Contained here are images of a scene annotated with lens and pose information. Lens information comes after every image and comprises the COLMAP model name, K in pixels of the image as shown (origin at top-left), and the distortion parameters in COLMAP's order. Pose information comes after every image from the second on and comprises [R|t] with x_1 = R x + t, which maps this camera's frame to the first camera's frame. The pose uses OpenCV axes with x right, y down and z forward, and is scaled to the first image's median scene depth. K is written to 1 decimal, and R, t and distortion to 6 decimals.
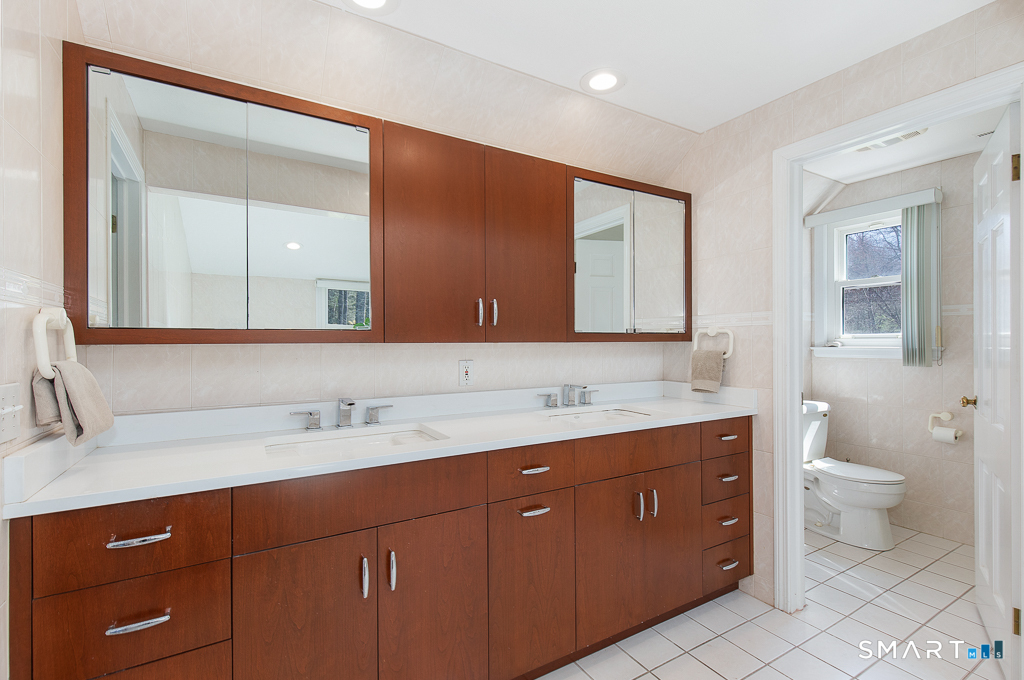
lens RADIAL K [[462.7, 0, 511.6], [0, 462.7, 341.1], [0, 0, 1]] dist [0.005338, 0.000839]
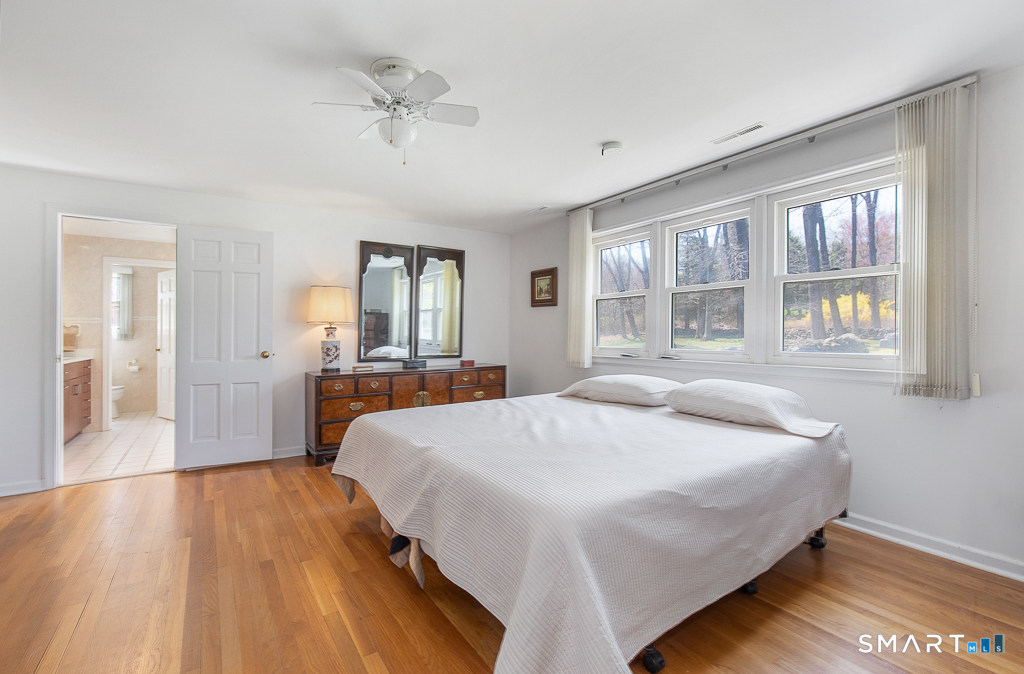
lens RADIAL K [[462.7, 0, 512.6], [0, 462.7, 334.3], [0, 0, 1]] dist [0.005338, 0.000839]
pose [[-0.039663, 0.003023, 0.999209, -1.934000], [-0.002635, 0.999992, -0.003130, 0.025925], [-0.999210, -0.002757, -0.039655, -1.088617]]
